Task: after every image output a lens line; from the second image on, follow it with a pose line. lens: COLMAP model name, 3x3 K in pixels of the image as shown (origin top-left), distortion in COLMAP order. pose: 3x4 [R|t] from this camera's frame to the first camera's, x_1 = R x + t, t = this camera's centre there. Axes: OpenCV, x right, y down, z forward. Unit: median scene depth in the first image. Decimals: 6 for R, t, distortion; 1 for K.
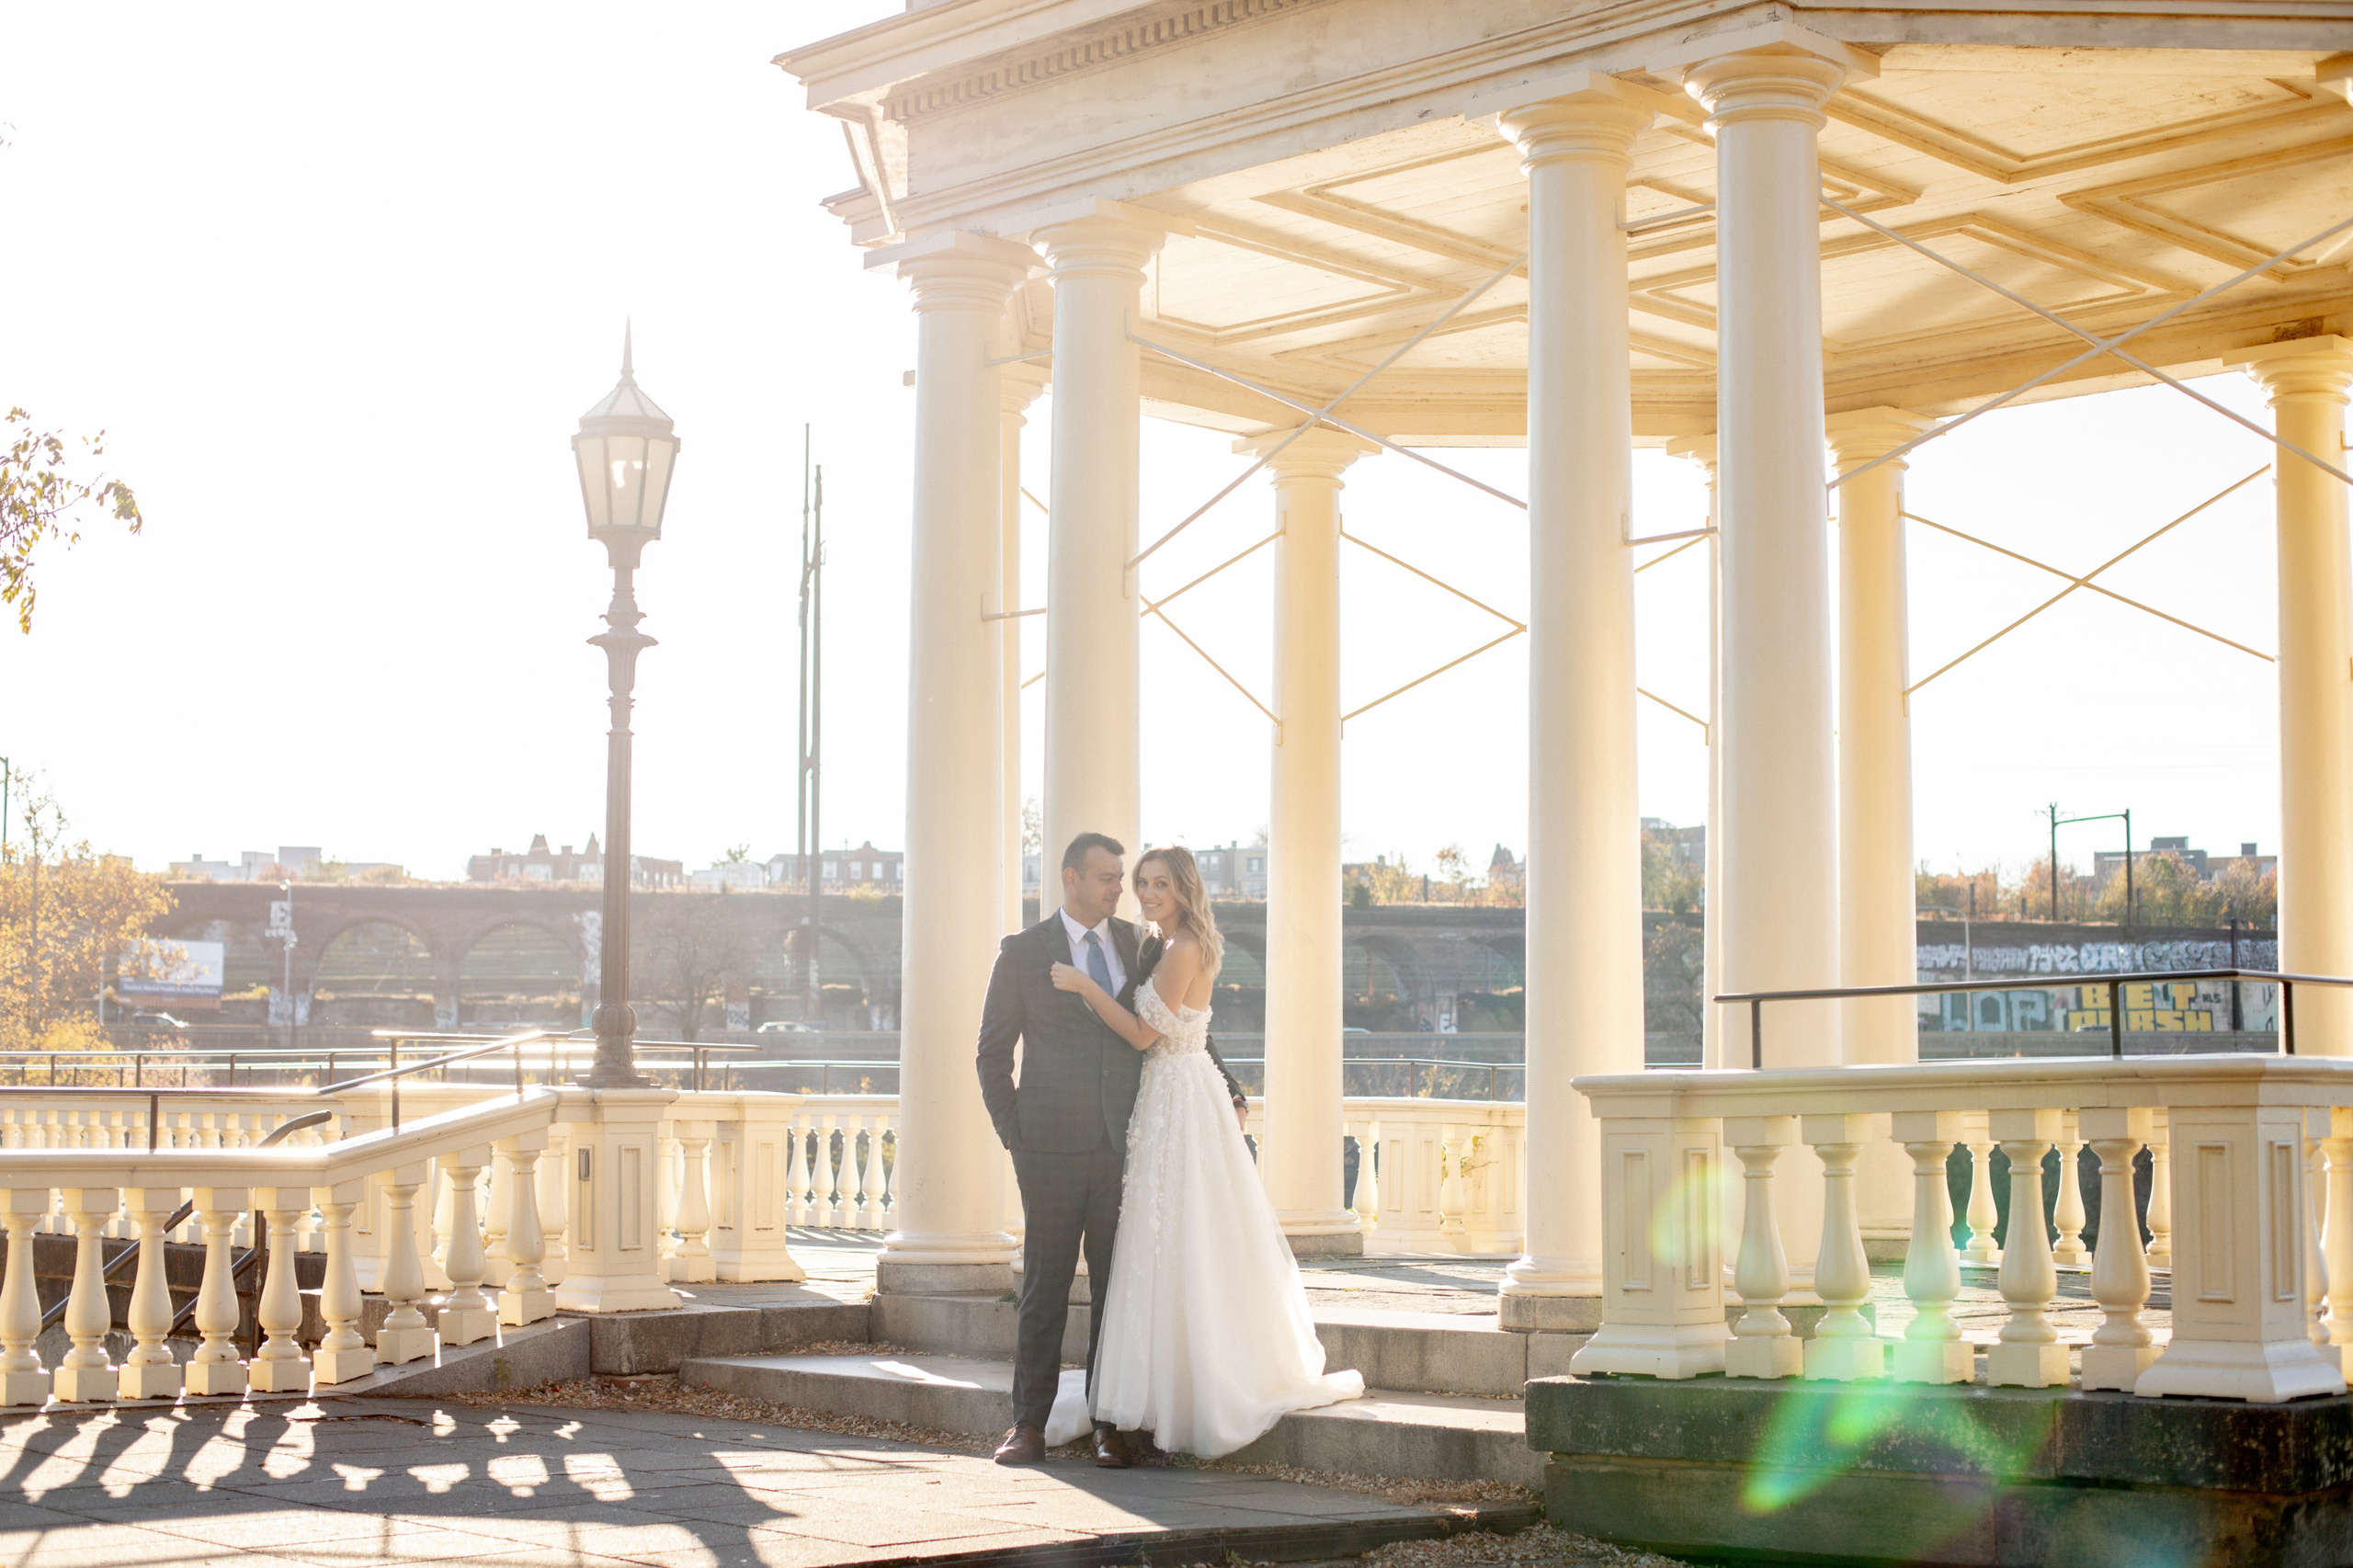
lens RADIAL K [[3513.2, 0, 1176.5], [0, 3513.2, 784.0], [0, 0, 1]] dist [-0.134132, 0.143552]
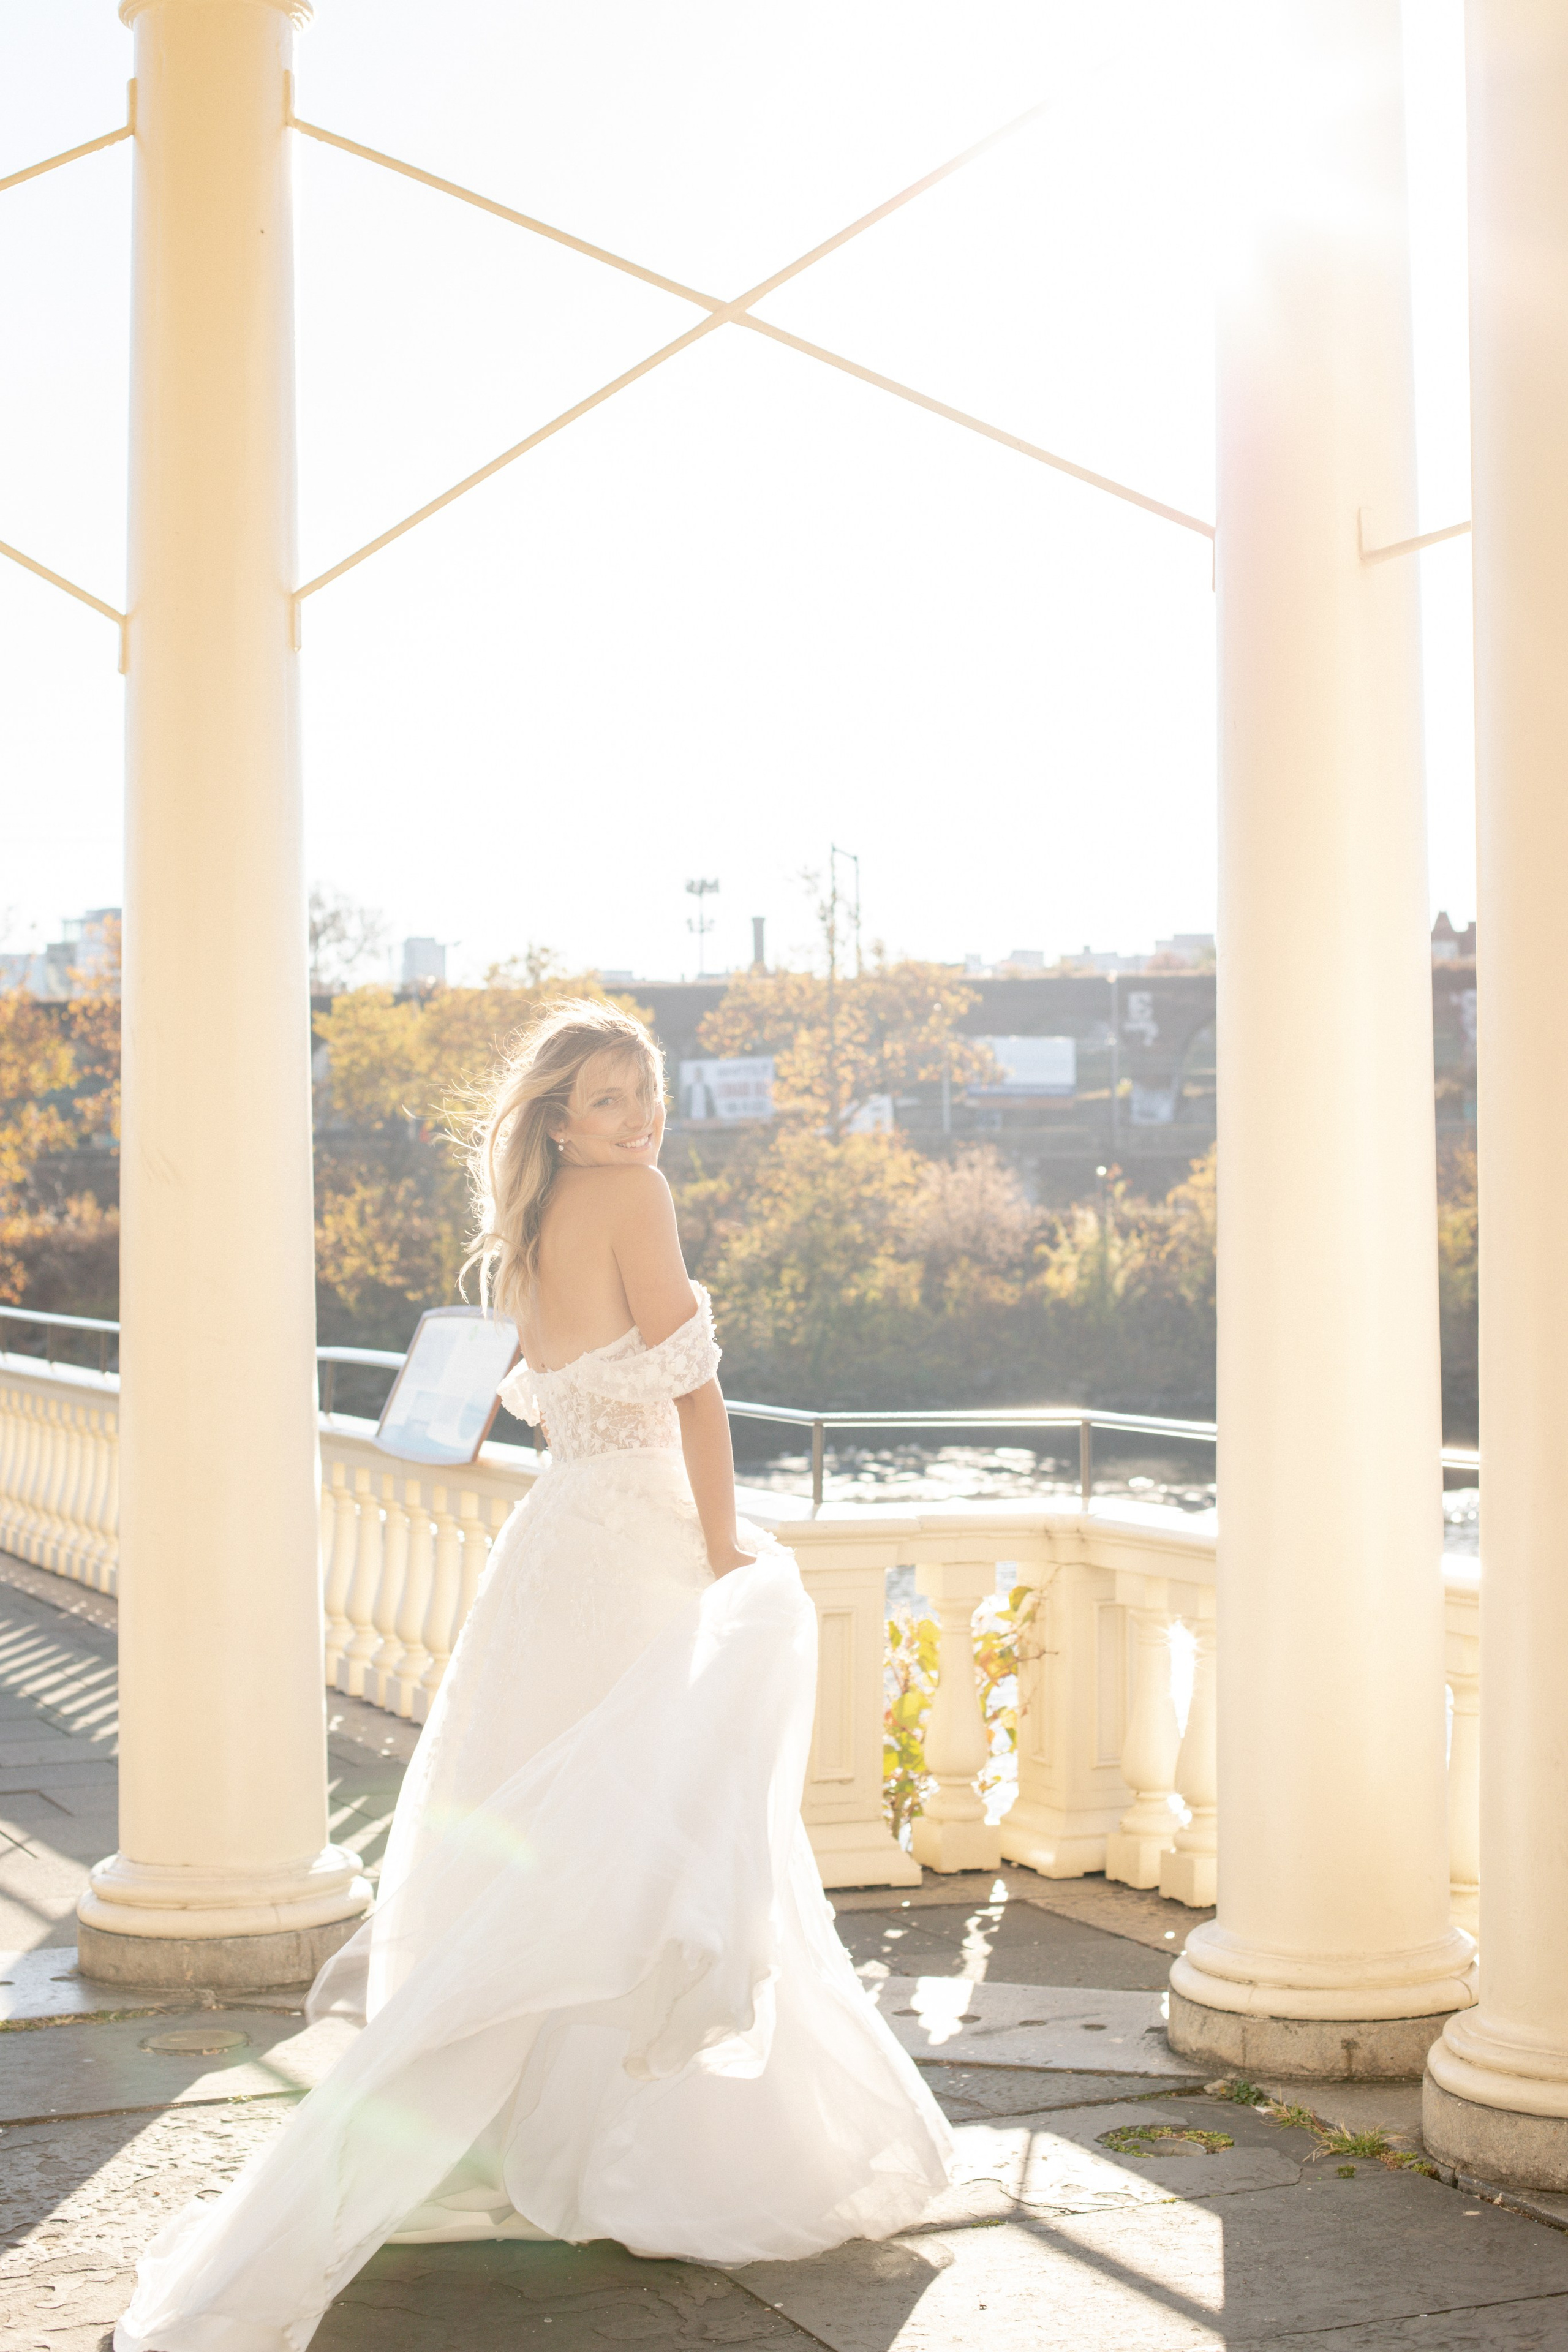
lens RADIAL K [[3659.1, 0, 780.8], [0, 3659.1, 1148.5], [0, 0, 1]] dist [-0.137712, 0.125692]
pose [[0.930268, -0.019456, -0.366364, 0.336272], [0.048683, 0.996309, 0.070705, 0.022773], [0.363636, -0.083610, 0.927781, 0.886436]]
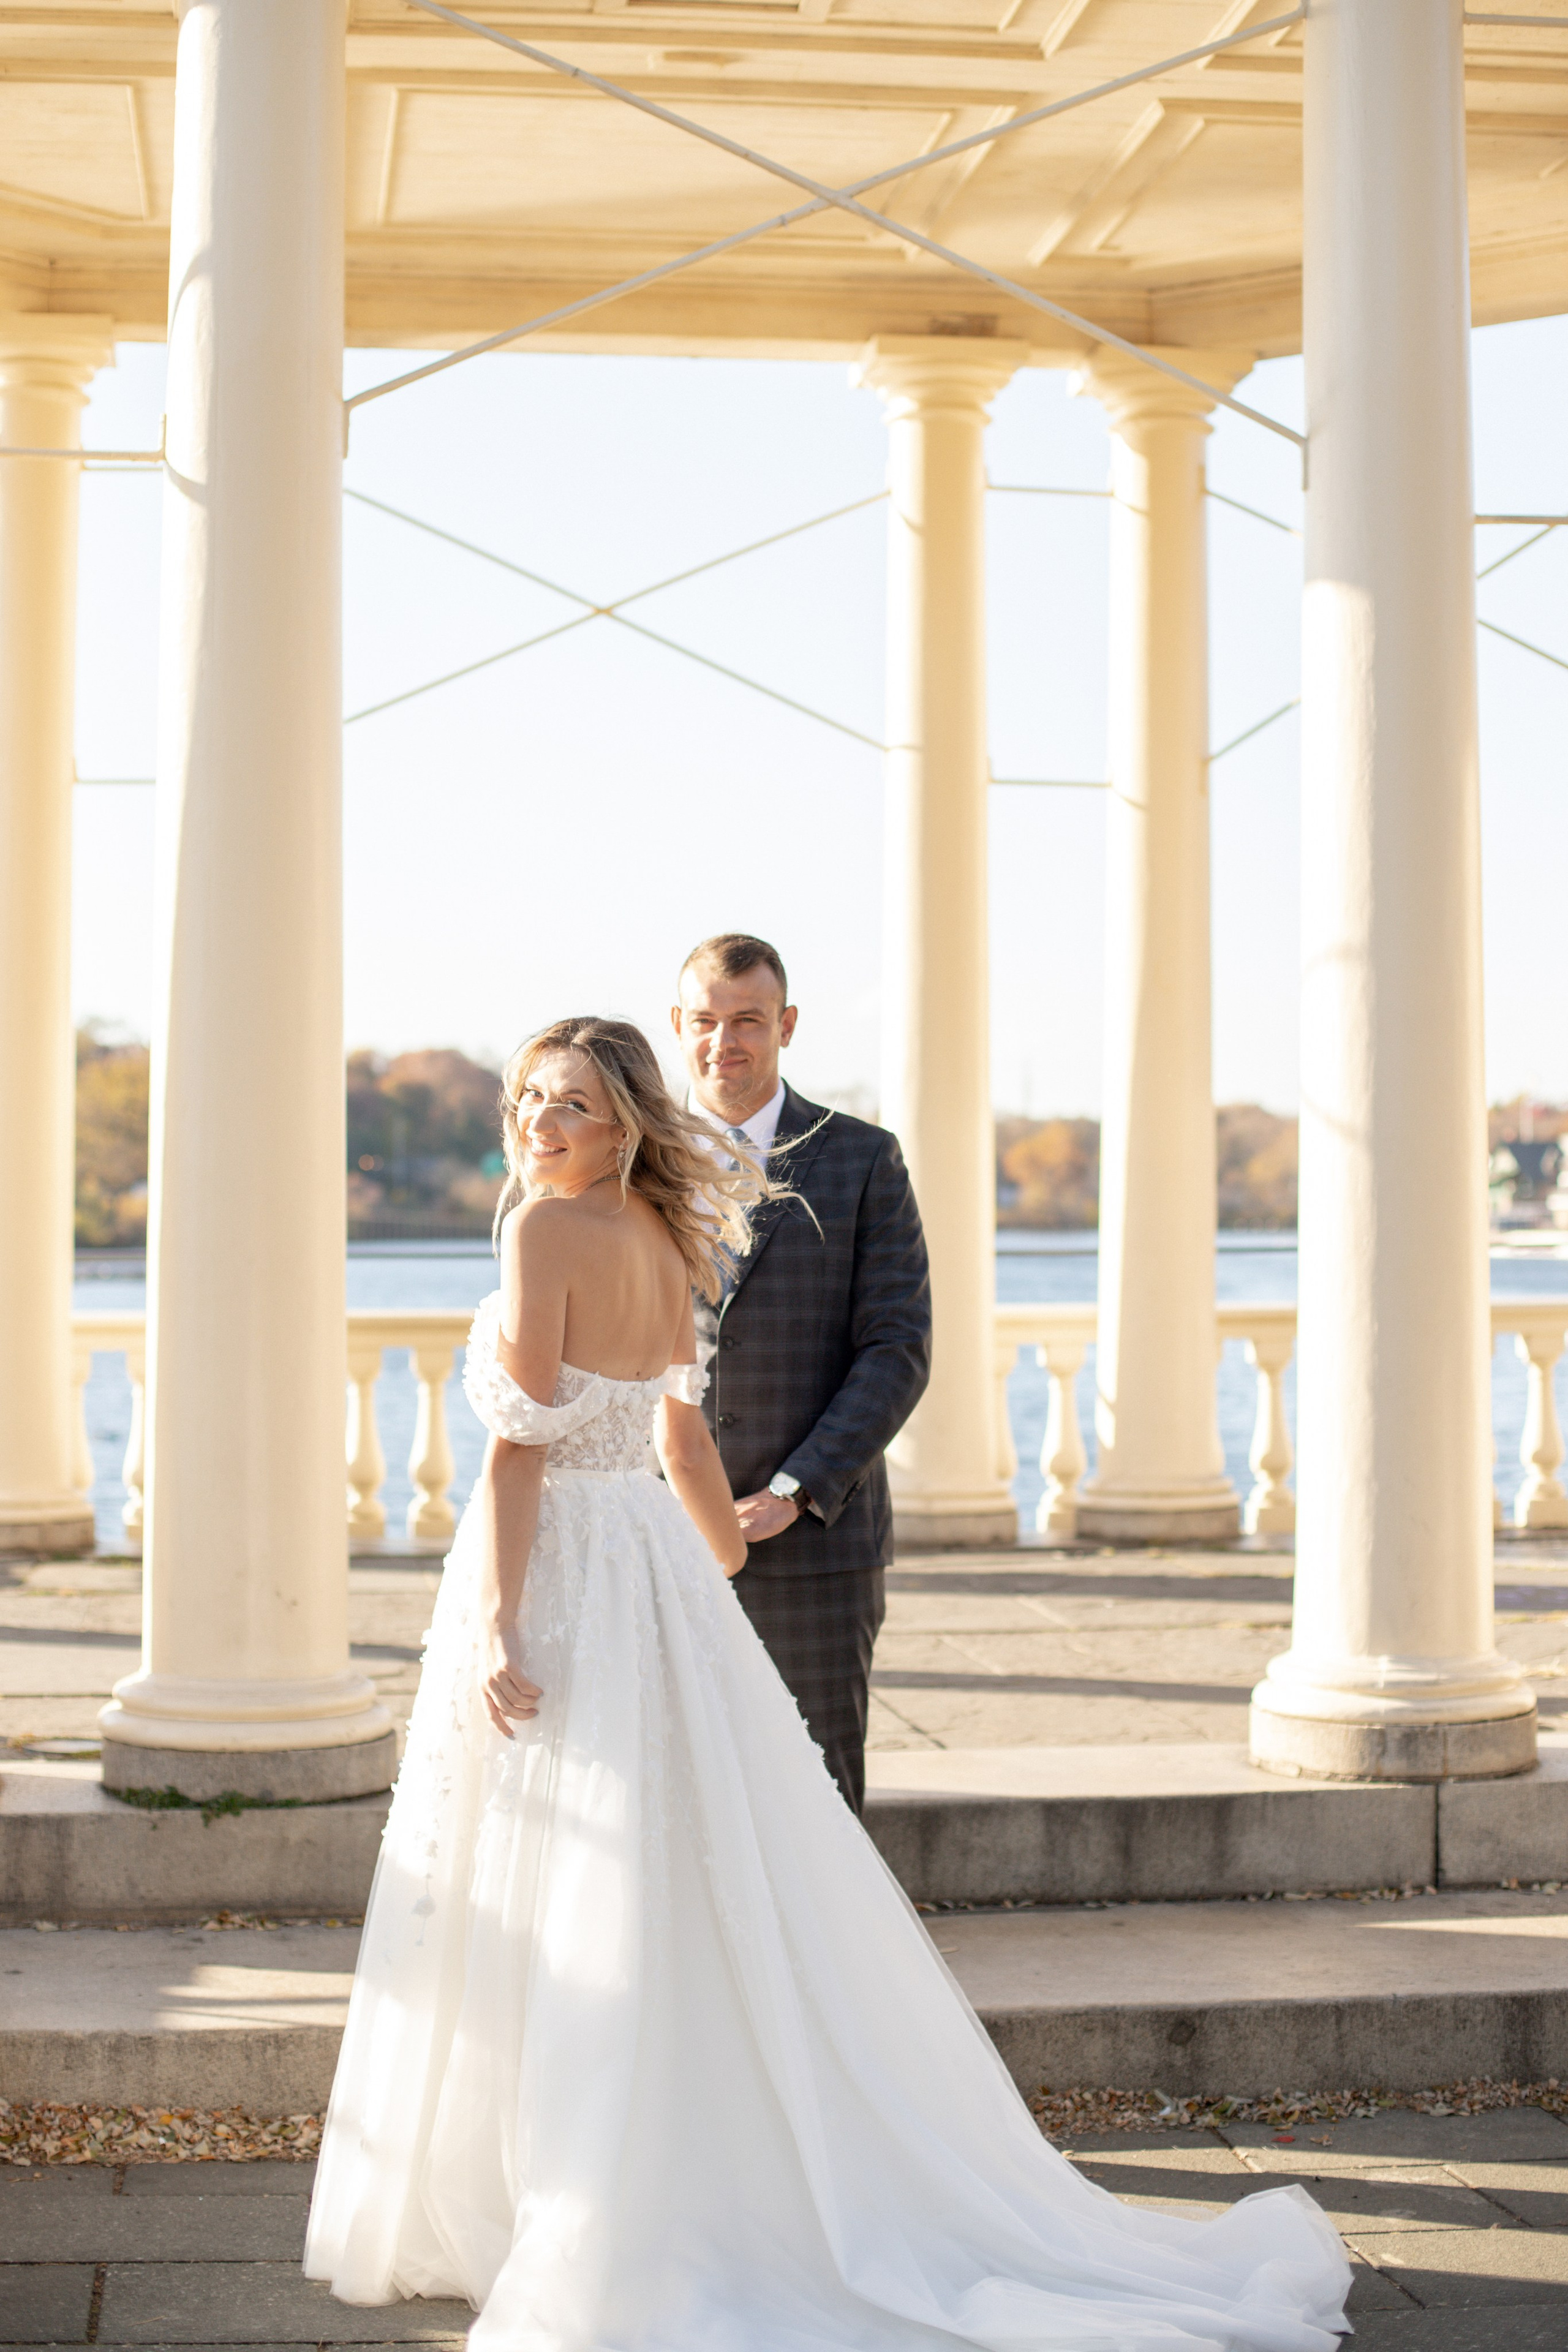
lens RADIAL K [[3765.6, 0, 789.6], [0, 3765.6, 1093.3], [0, 0, 1]] dist [-0.137143, 0.138015]
pose [[0.608098, 0.021198, 0.793579, -0.434574], [-0.073077, 0.996894, 0.029368, 0.021676], [-0.790491, -0.075850, 0.607758, 0.615562]]
